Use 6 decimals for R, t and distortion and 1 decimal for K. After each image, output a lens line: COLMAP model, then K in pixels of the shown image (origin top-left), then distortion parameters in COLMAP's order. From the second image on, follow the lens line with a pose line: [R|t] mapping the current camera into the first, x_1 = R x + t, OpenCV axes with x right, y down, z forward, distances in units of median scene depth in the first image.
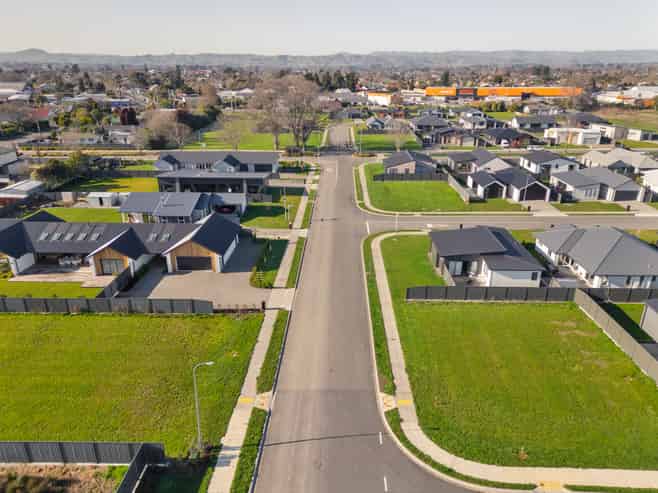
lens RADIAL K [[462.2, 0, 324.2], [0, 462.2, 247.4], [0, 0, 1]] dist [0.051618, -0.025652]
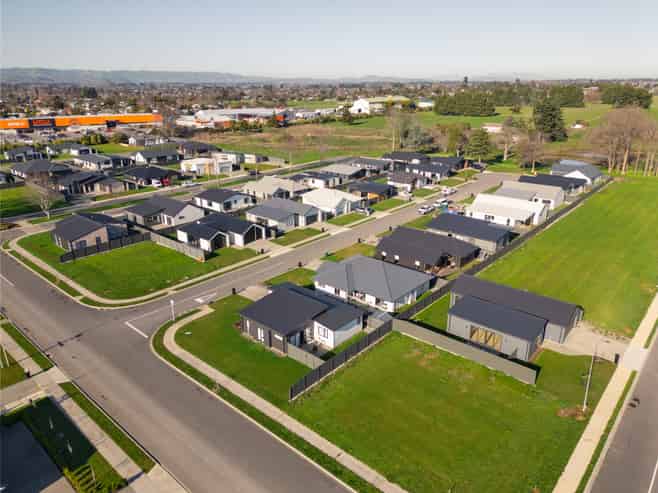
lens RADIAL K [[462.2, 0, 327.6], [0, 462.2, 244.6], [0, 0, 1]] dist [0.051618, -0.025652]
pose [[0.633283, -0.257772, 0.729730, -0.211451], [0.286267, 0.954047, 0.088579, -0.138834], [-0.719030, 0.152802, 0.677973, 0.173323]]
